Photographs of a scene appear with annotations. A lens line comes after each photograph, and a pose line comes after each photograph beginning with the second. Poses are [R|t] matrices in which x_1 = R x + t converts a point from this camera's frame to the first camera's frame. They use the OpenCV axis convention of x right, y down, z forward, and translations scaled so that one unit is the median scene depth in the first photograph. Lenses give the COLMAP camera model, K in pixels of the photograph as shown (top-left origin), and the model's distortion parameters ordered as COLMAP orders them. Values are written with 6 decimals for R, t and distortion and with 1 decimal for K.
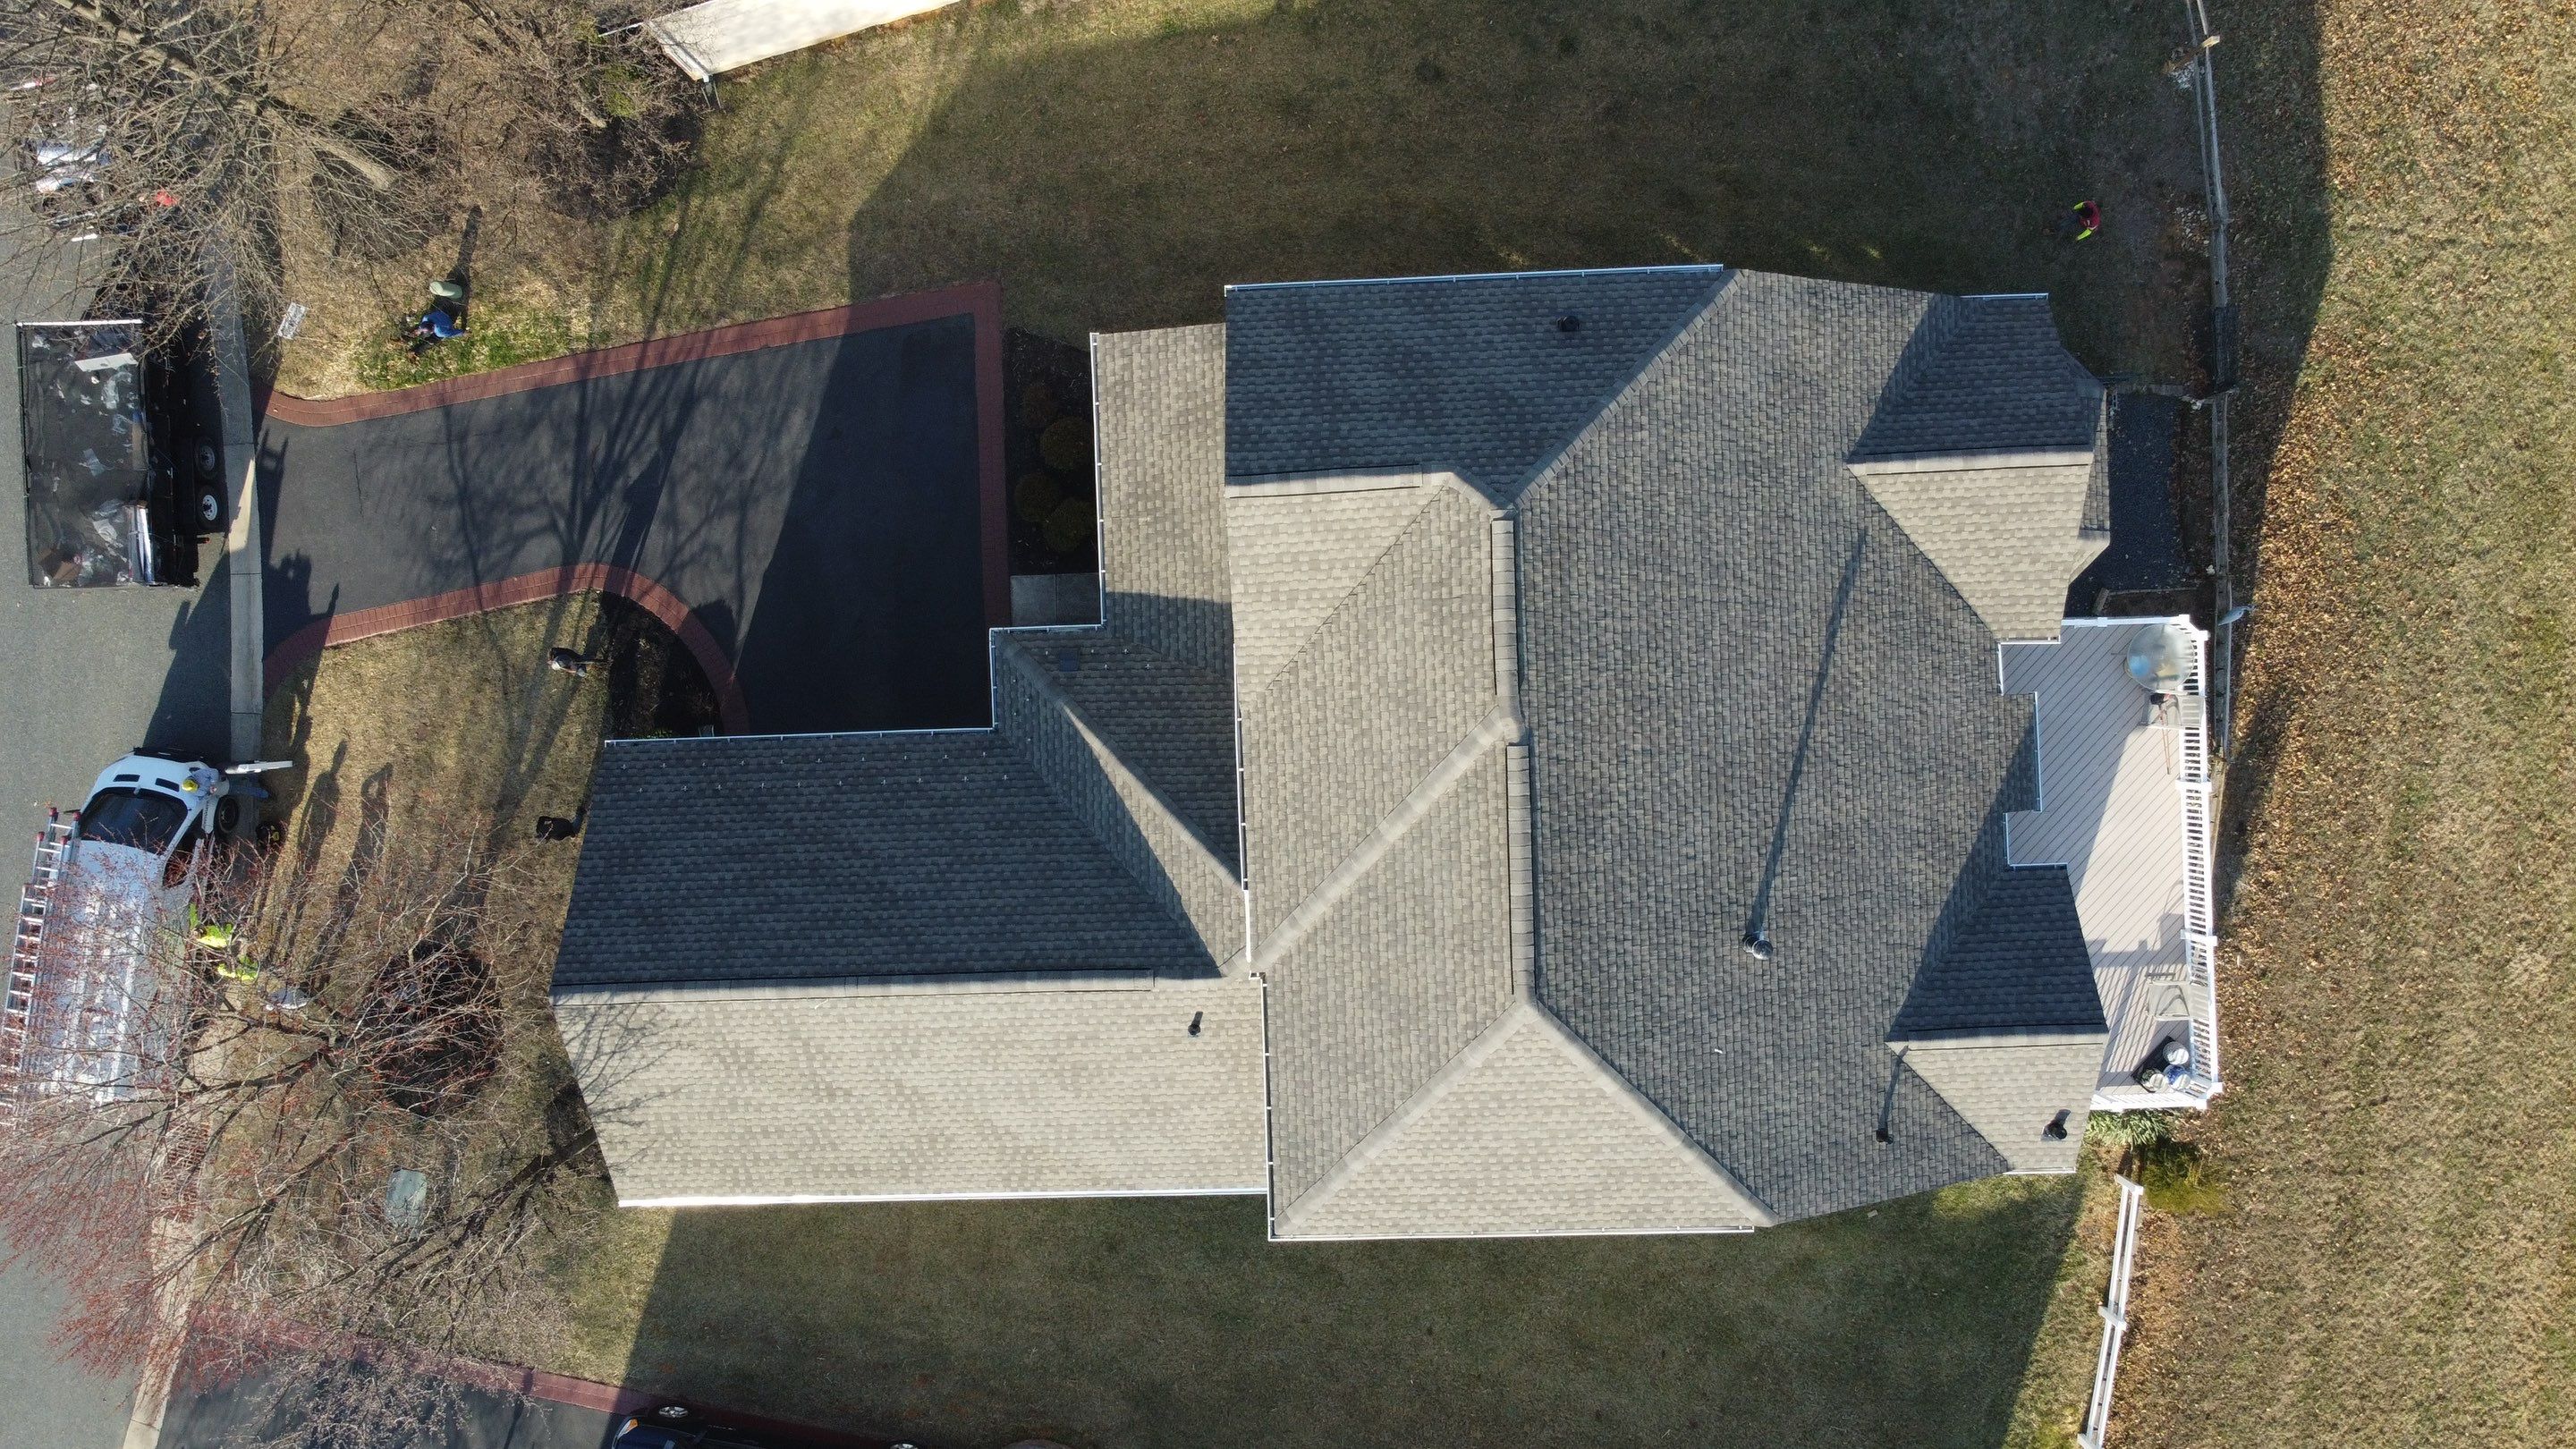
lens RADIAL K [[1956.7, 0, 1281.8], [0, 1956.7, 707.3], [0, 0, 1]] dist [-0.001354, -0.001076]
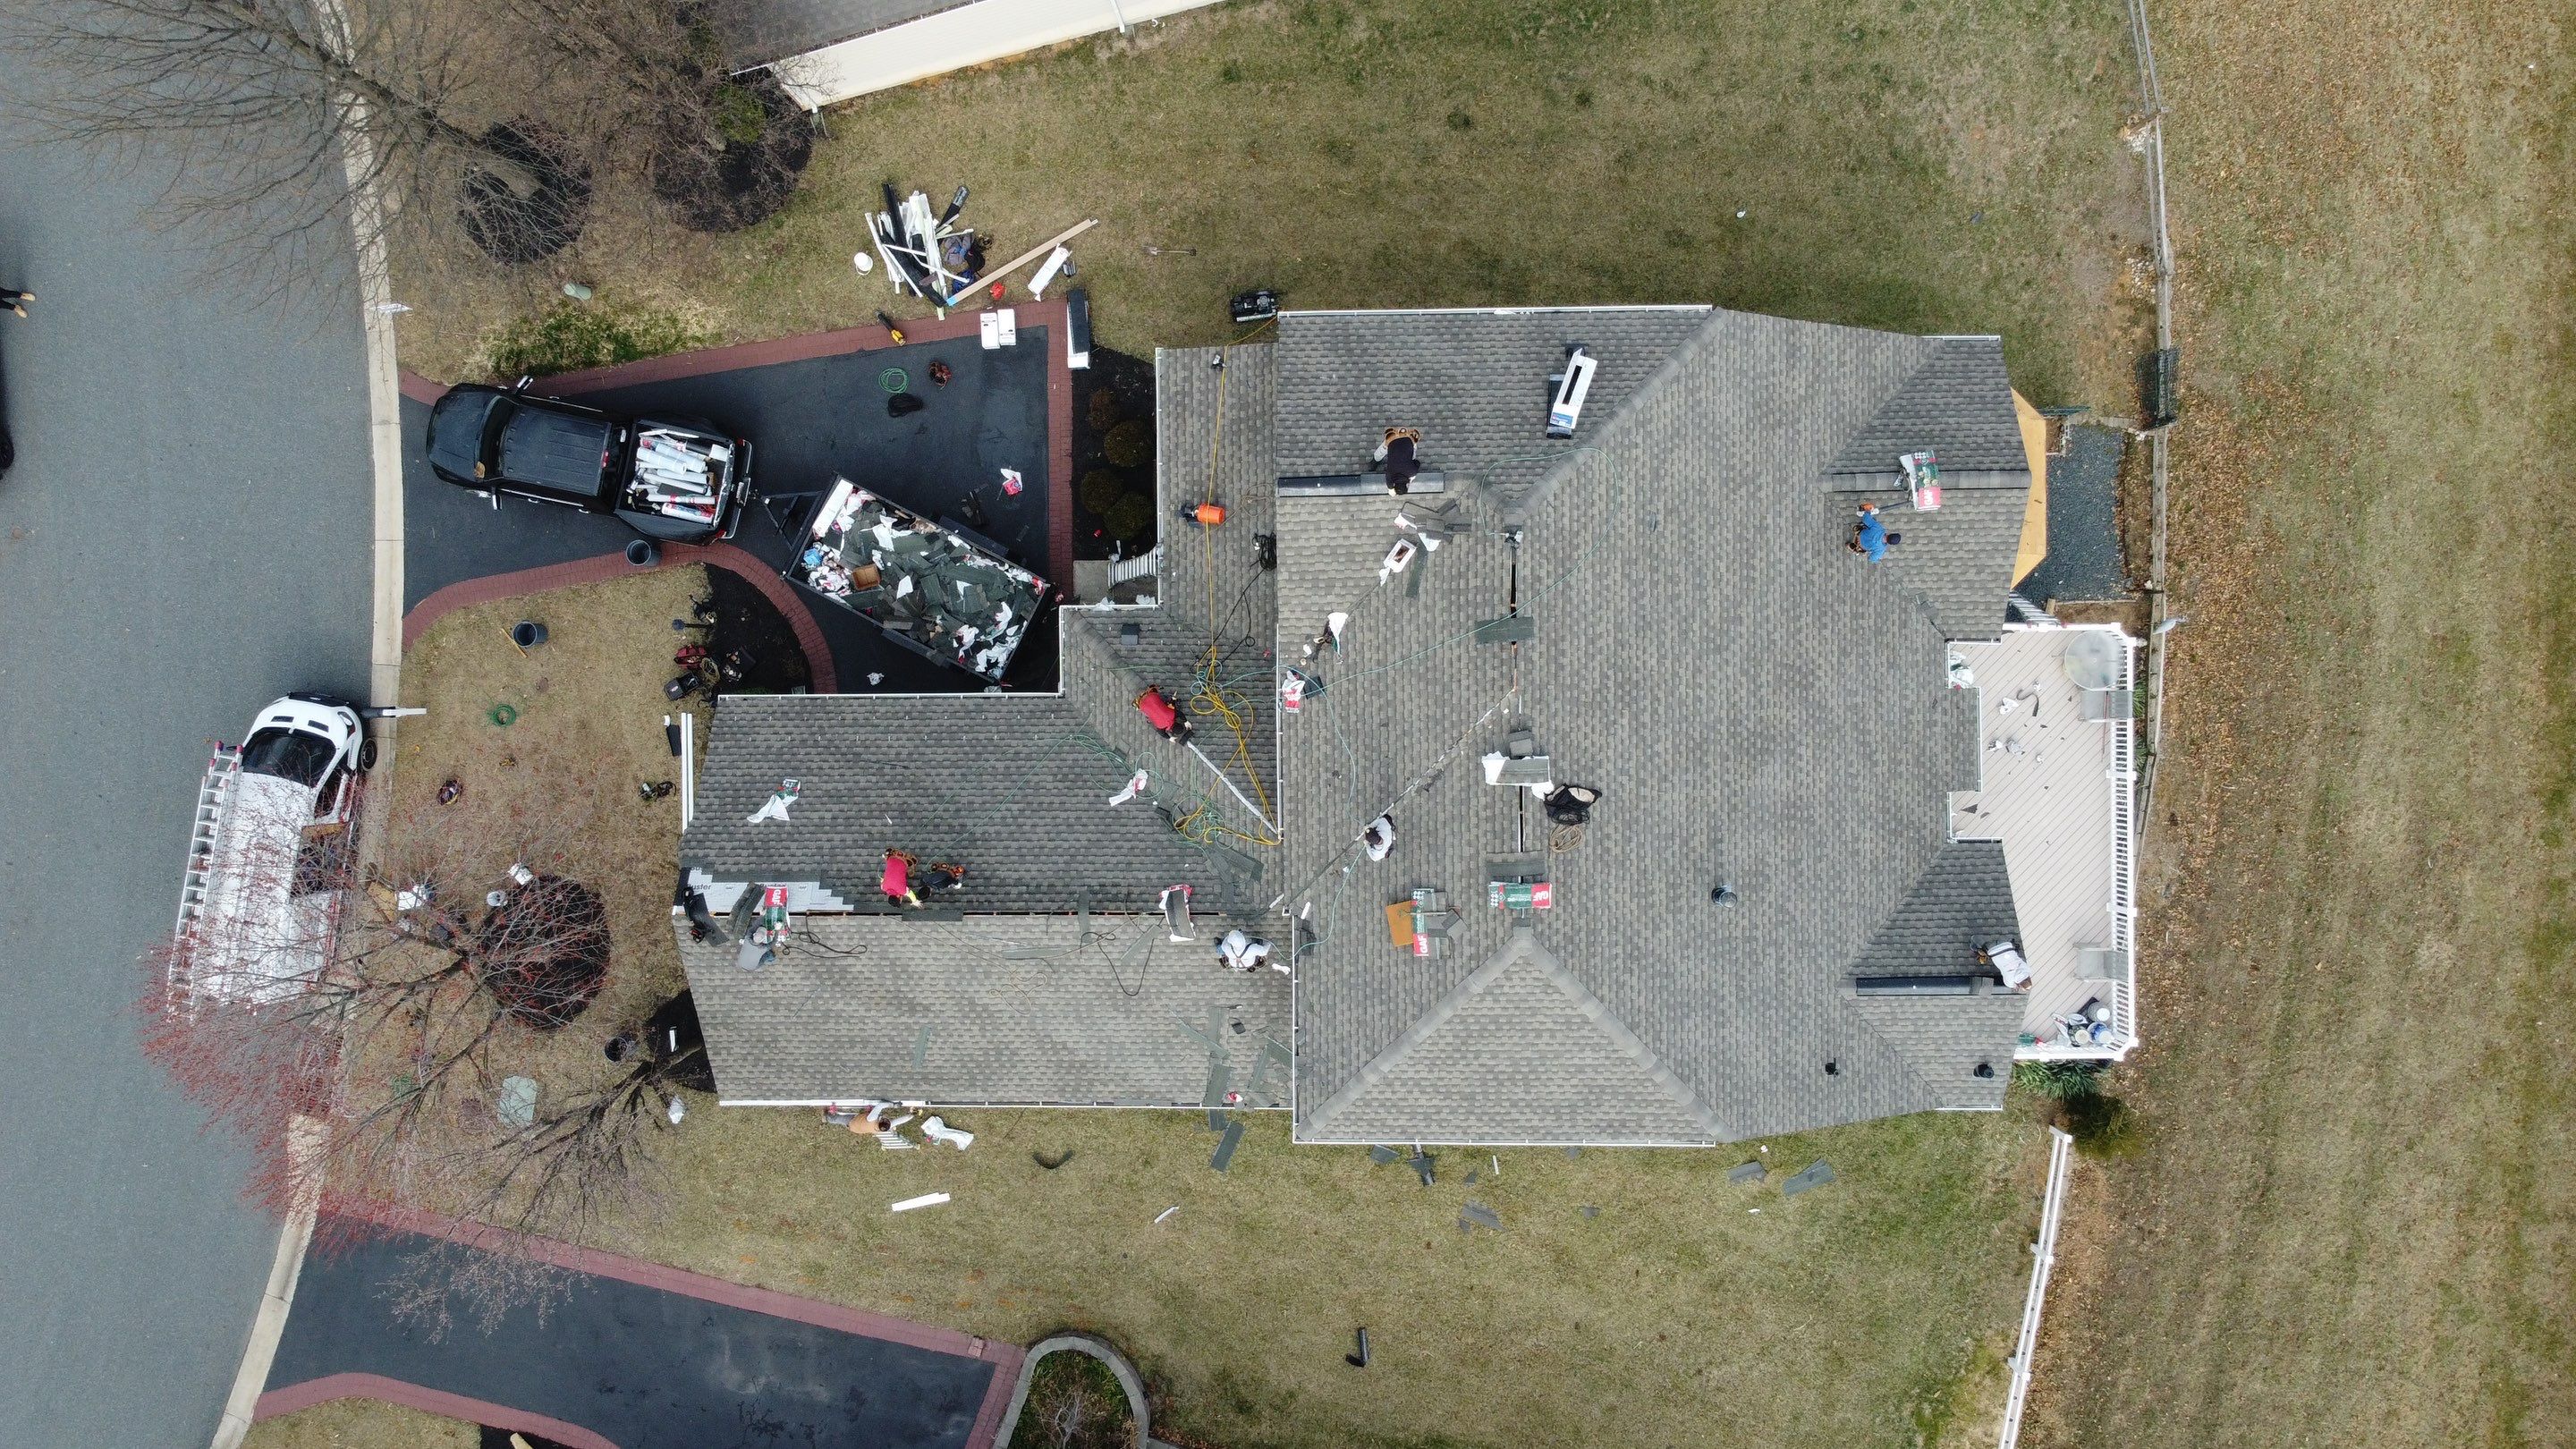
lens RADIAL K [[1956.7, 0, 1281.8], [0, 1956.7, 707.3], [0, 0, 1]] dist [-0.001354, -0.001076]
pose [[0.999612, 0.027621, -0.003588, -0.013371], [-0.027615, 0.999617, 0.001970, 0.011681], [0.003642, -0.001871, 0.999992, -0.123006]]
